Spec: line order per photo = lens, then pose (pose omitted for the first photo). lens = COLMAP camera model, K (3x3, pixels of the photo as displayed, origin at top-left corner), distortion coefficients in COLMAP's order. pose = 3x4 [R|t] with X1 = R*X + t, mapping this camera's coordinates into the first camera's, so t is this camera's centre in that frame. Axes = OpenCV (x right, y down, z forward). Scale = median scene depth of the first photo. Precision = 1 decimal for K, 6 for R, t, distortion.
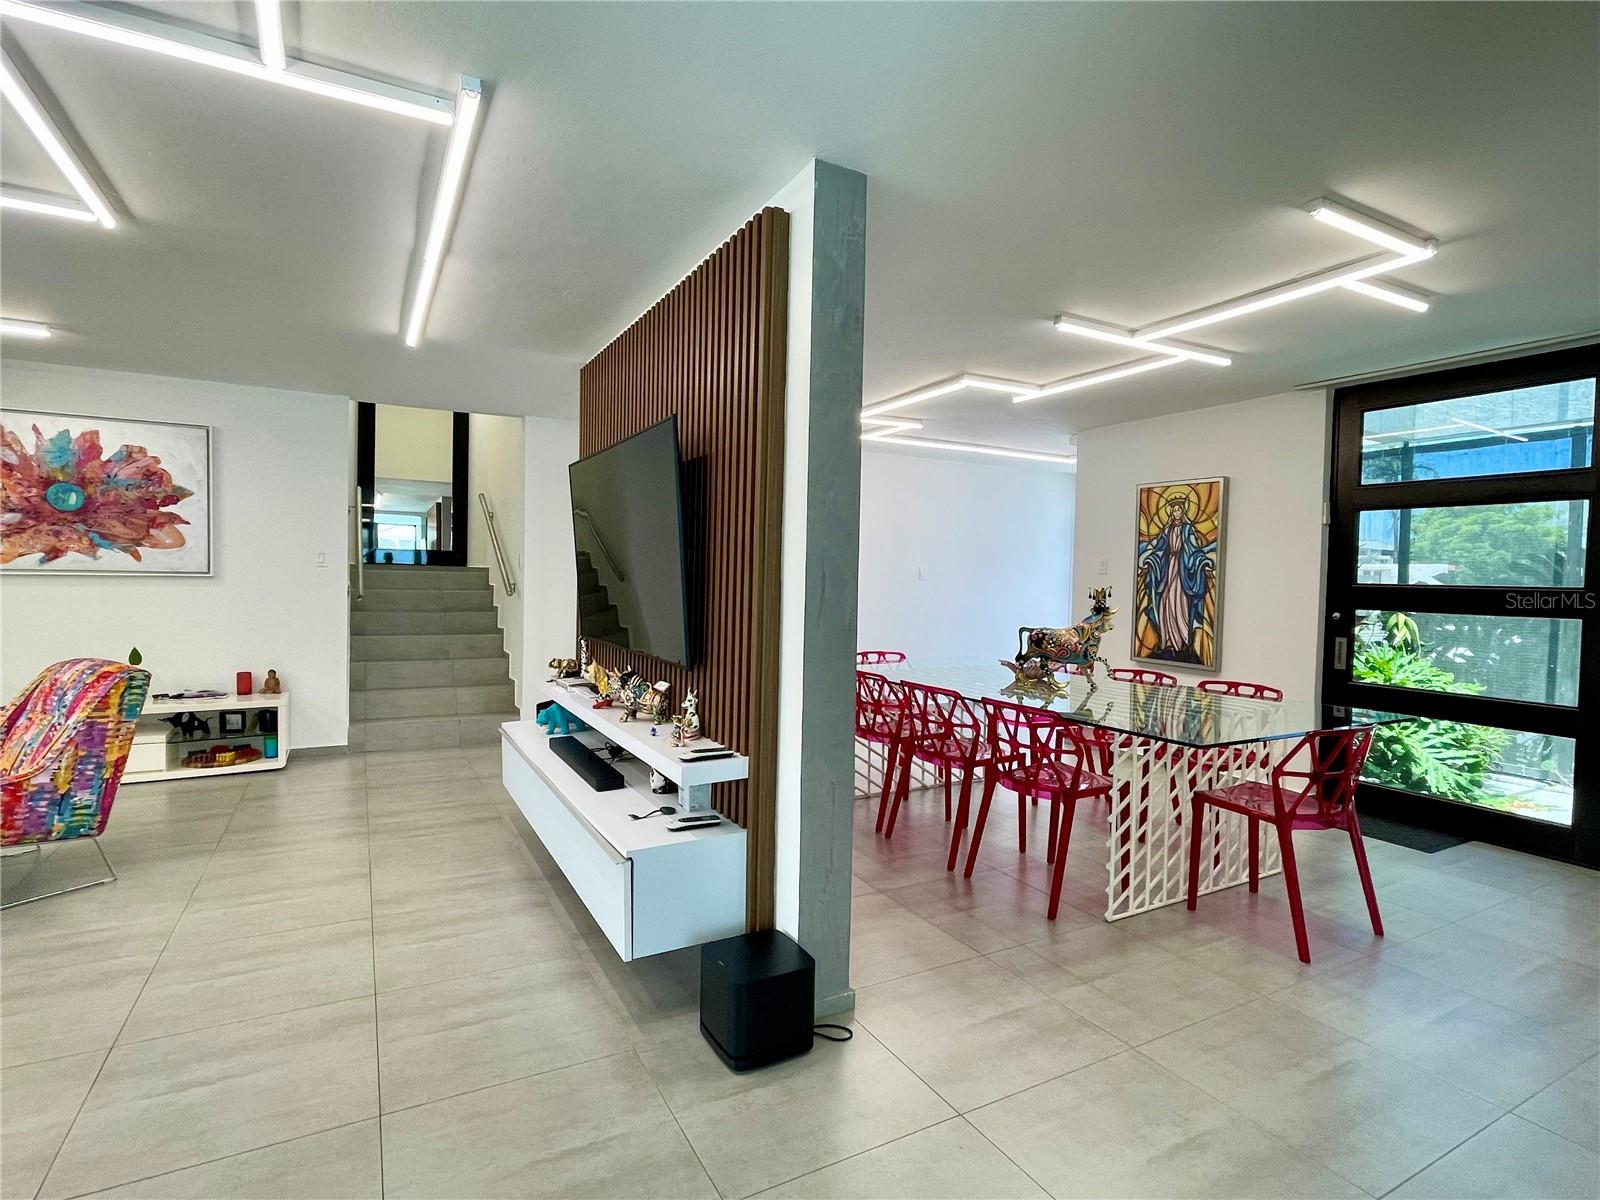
lens RADIAL K [[811.7, 0, 785.7], [0, 811.7, 599.1], [0, 0, 1]] dist [0.006890, 0.002883]
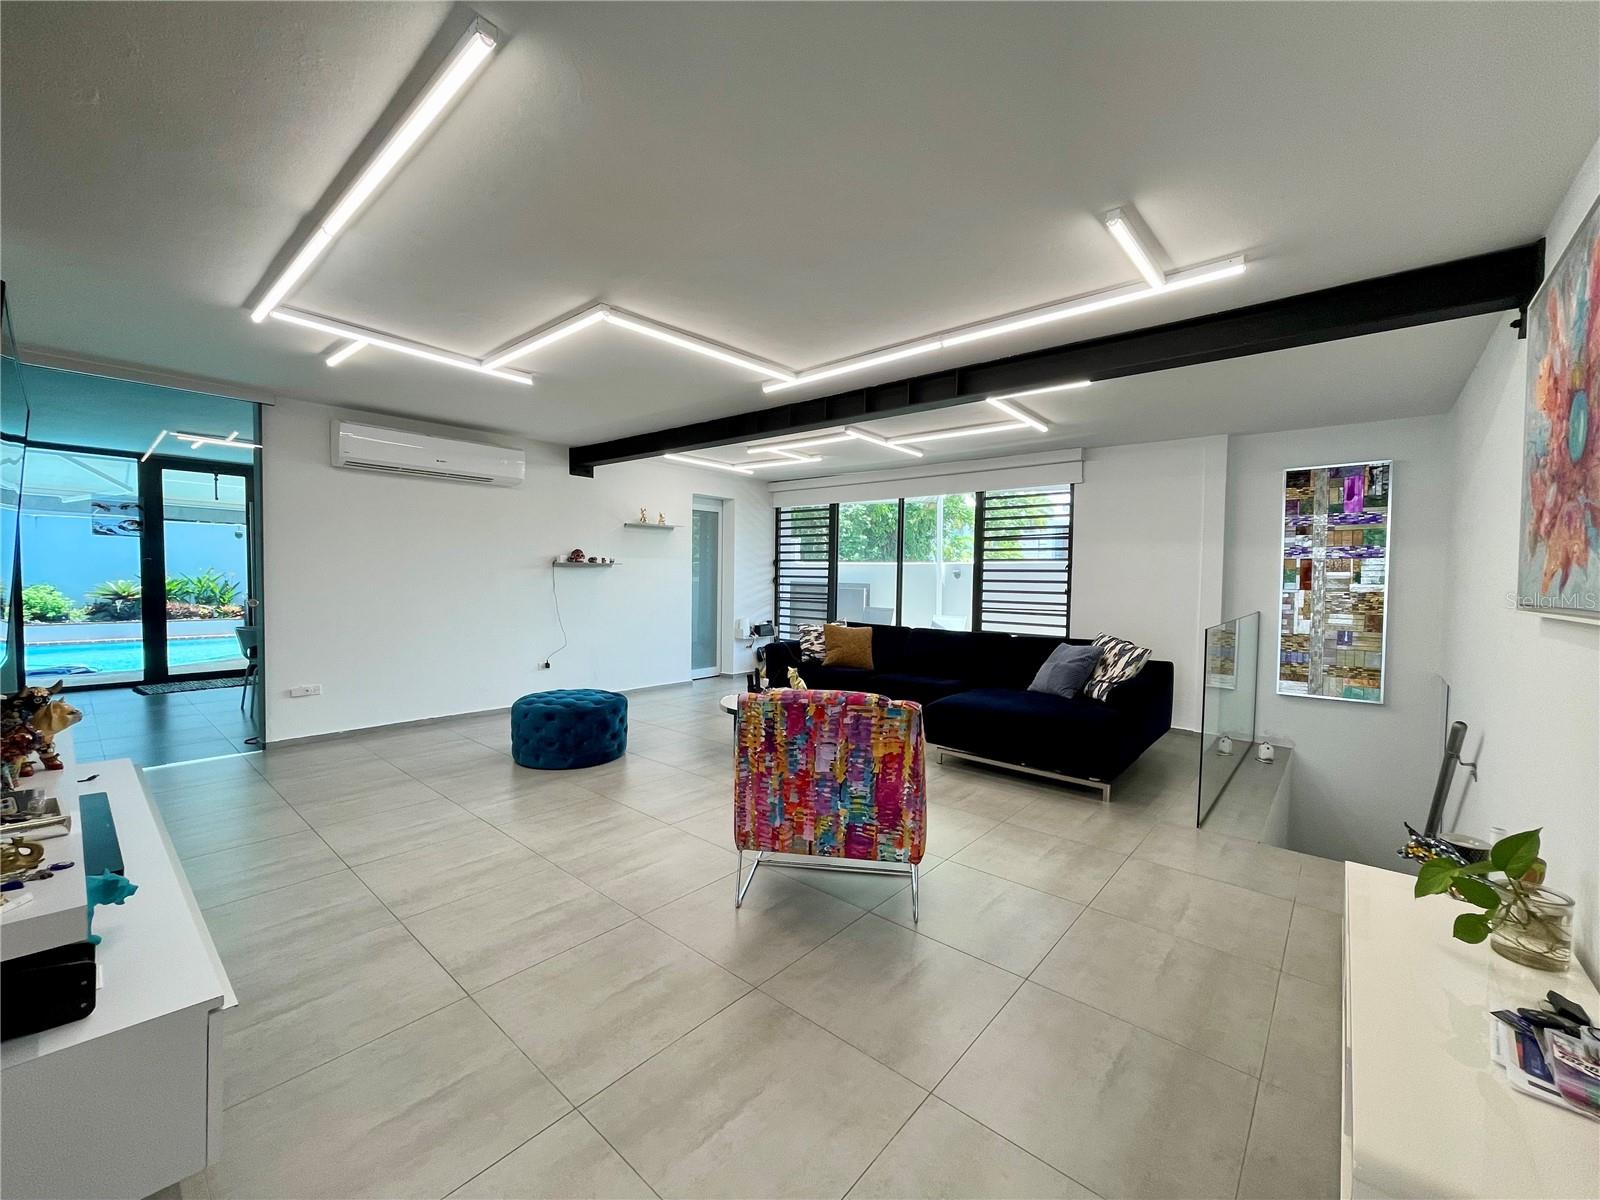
lens RADIAL K [[642.0, 0, 802.2], [0, 642.0, 600.8], [0, 0, 1]] dist [-0.001155, -0.000368]
pose [[-0.930516, -0.018000, -0.365810, -0.411309], [-0.043374, 0.997179, 0.061265, -0.042257], [0.363675, 0.072875, -0.928671, 1.148625]]
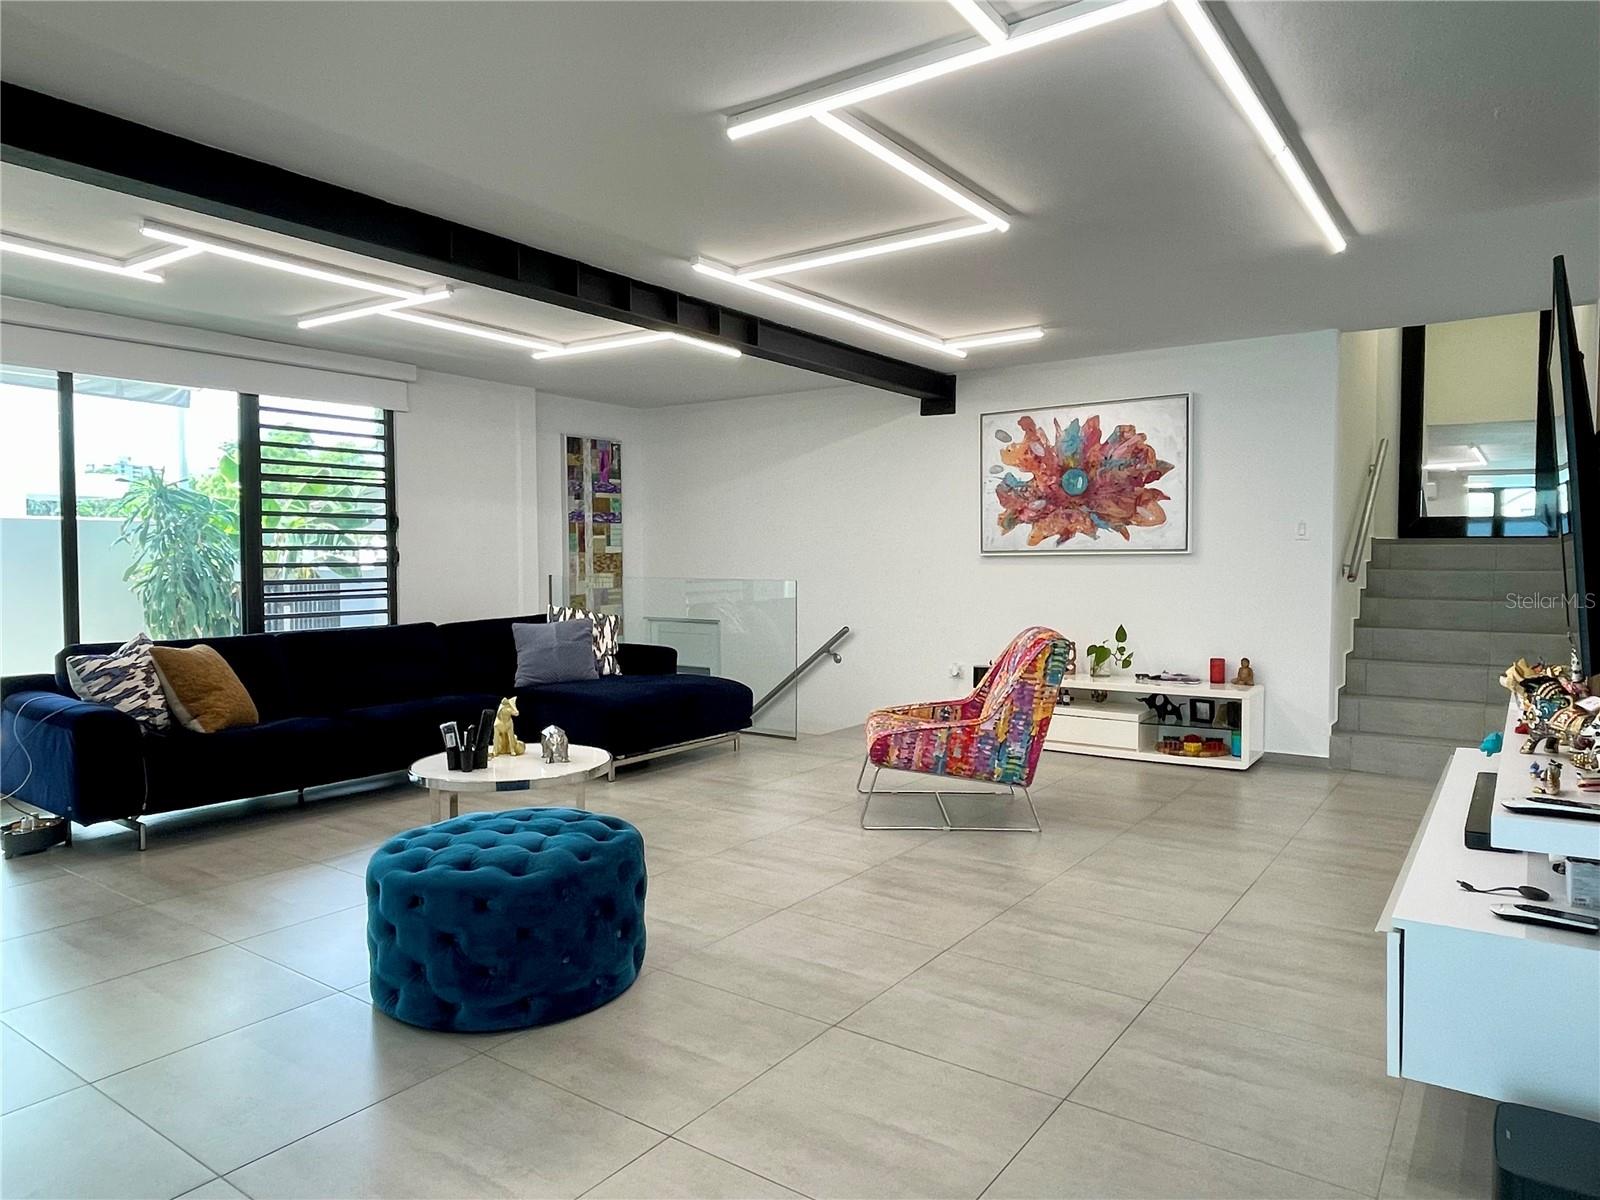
lens RADIAL K [[1031.2, 0, 804.8], [0, 1031.2, 594.8], [0, 0, 1]] dist [0.010395, -0.011136]
pose [[0.453355, 0.014907, -0.891205, 0.165216], [-0.015374, 0.999842, 0.008904, 0.016620], [0.891197, 0.009665, 0.453513, 0.071044]]
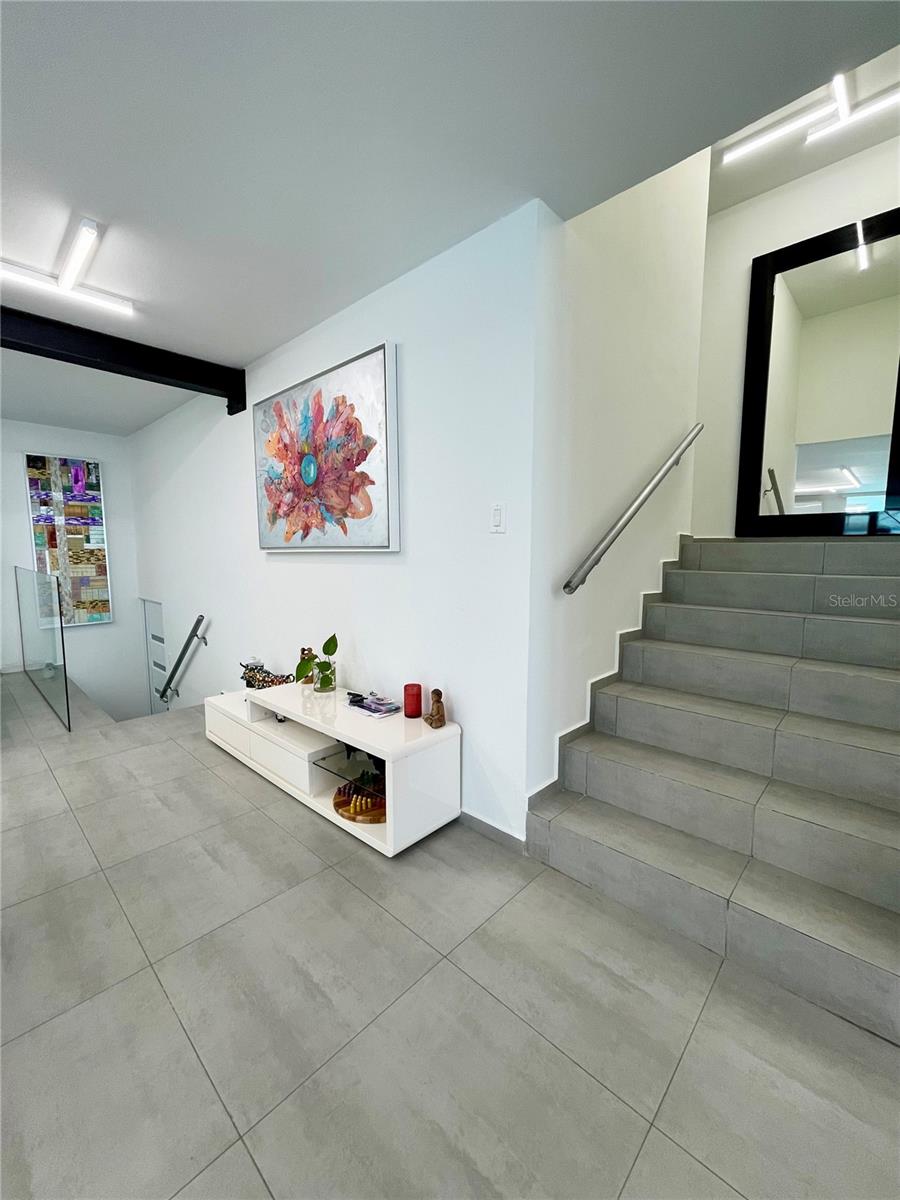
lens RADIAL K [[481.5, 0, 450.9], [0, 481.5, 599.7], [0, 0, 1]] dist [-0.001155, -0.000368]
pose [[0.327551, 0.077274, -0.941668, -0.281257], [-0.024045, 0.997009, 0.073451, -0.018630], [0.944527, -0.001417, 0.328430, 0.960676]]
